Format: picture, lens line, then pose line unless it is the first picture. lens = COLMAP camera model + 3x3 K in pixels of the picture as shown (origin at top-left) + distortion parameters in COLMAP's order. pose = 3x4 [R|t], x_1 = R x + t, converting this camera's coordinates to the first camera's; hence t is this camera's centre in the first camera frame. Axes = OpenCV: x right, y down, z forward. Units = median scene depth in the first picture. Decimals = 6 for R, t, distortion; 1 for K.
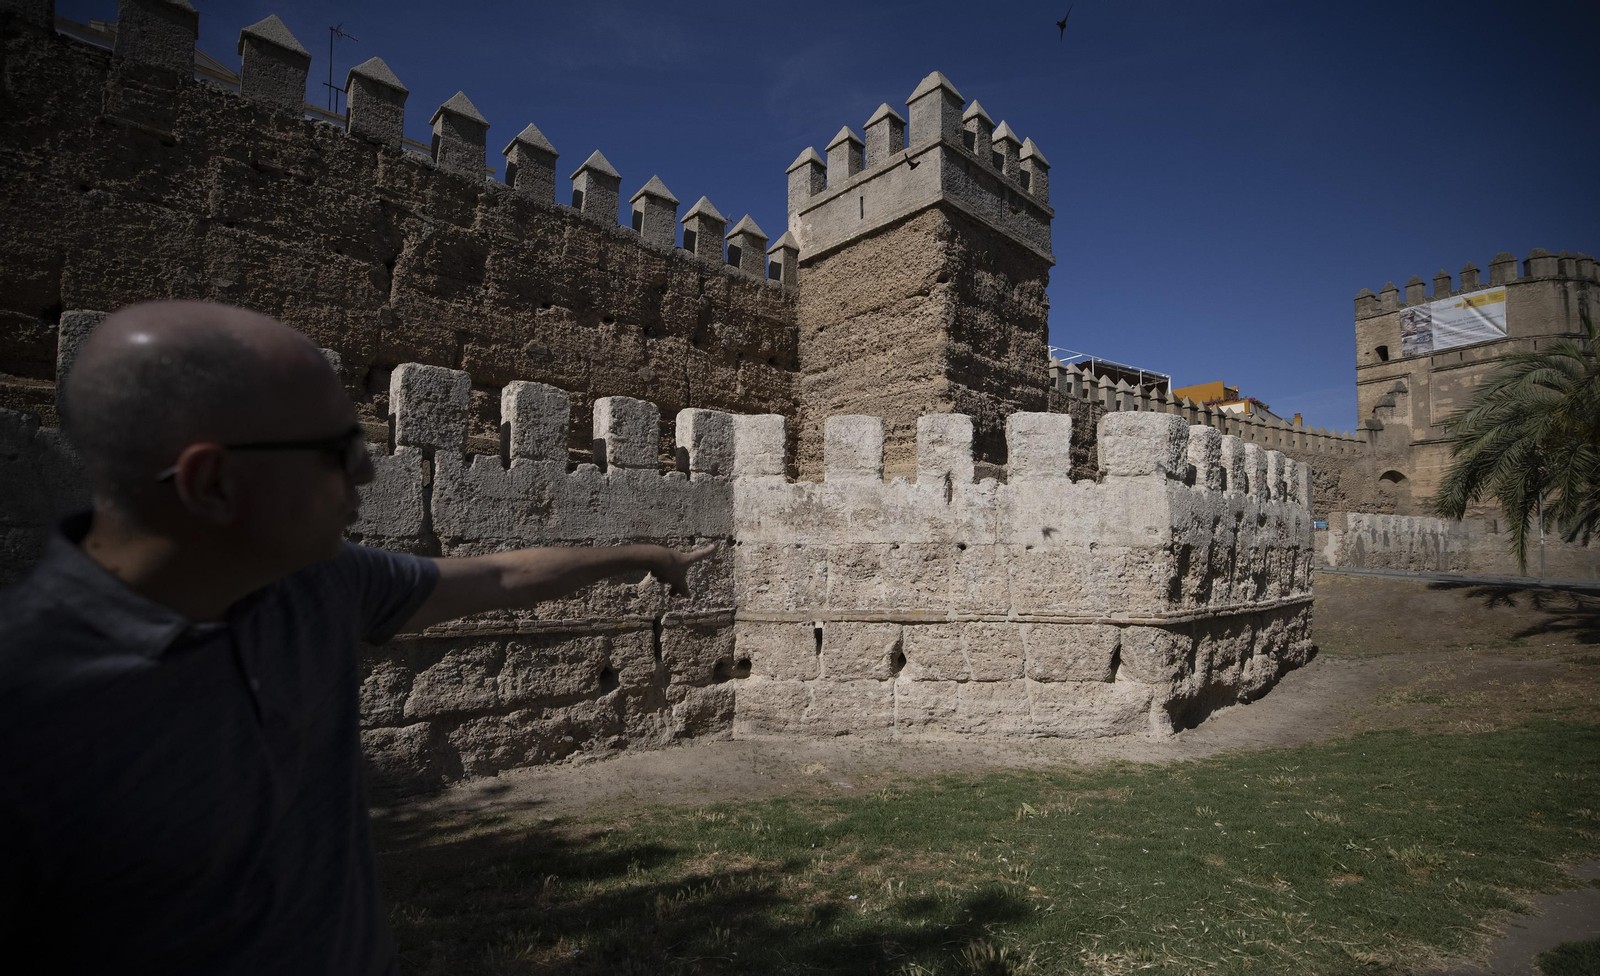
lens RADIAL K [[687.8, 0, 818.5], [0, 687.8, 519.0], [0, 0, 1]] dist [-0.045576, 0.020191]
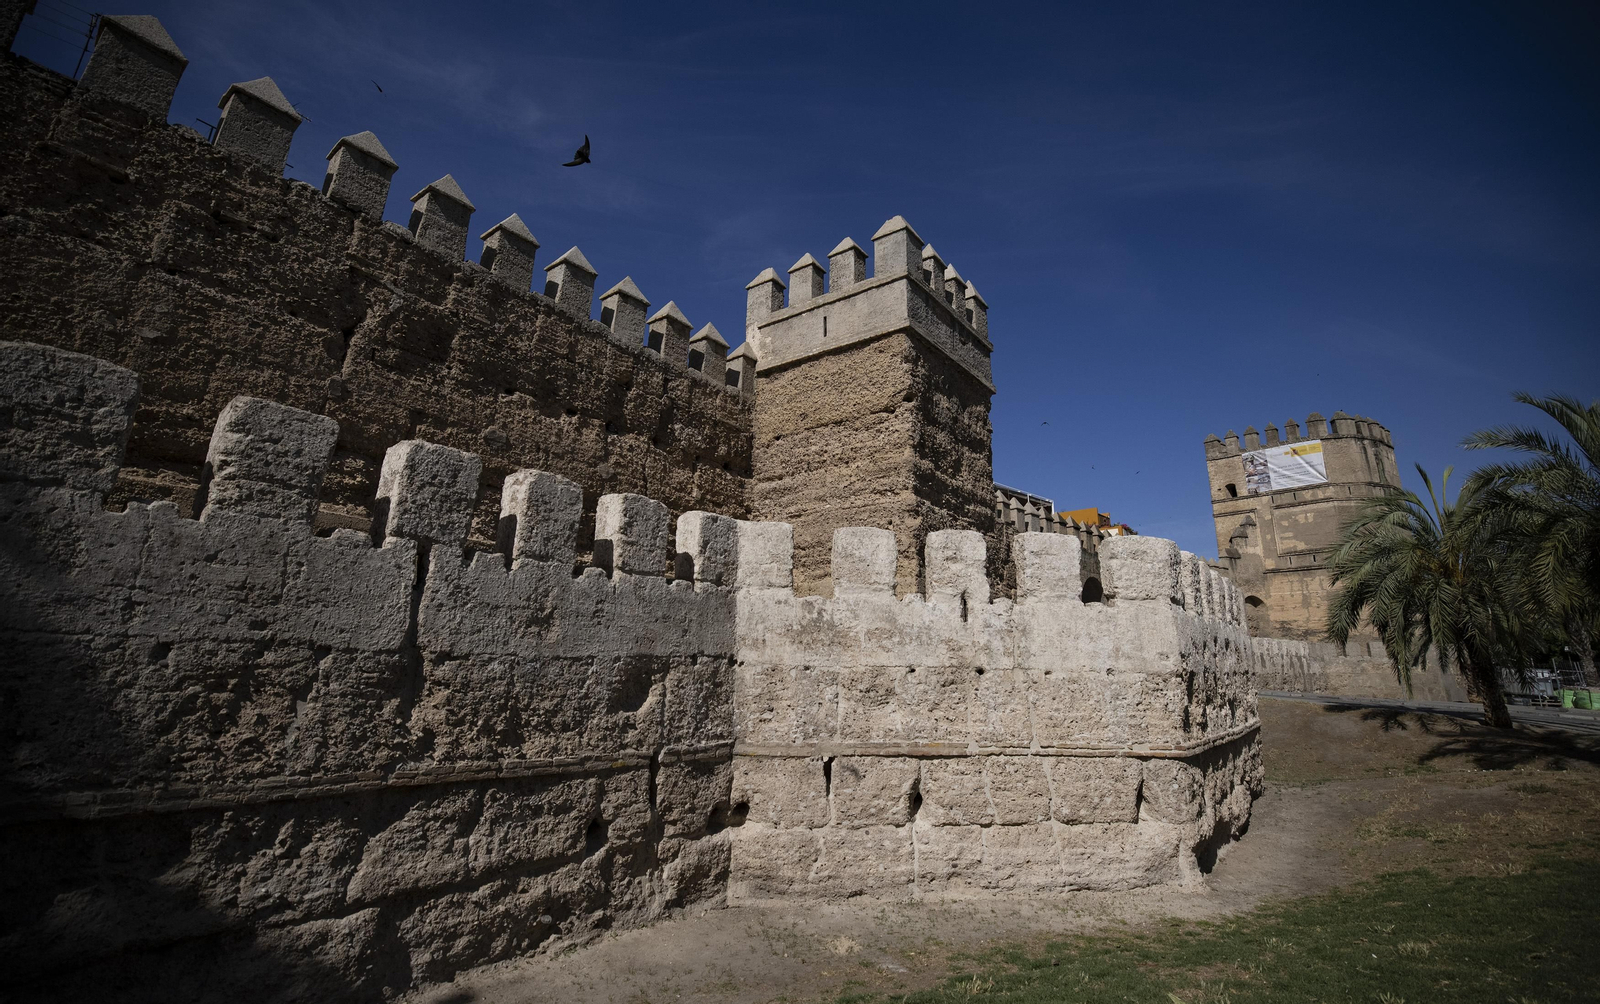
lens RADIAL K [[686.8, 0, 807.0], [0, 686.8, 477.1], [0, 0, 1]] dist [-0.043444, 0.019130]
pose [[0.986151, 0.060002, 0.154613, -0.171312], [-0.025096, 0.975512, -0.218509, -0.008147], [-0.163938, 0.211603, 0.963508, 0.076018]]
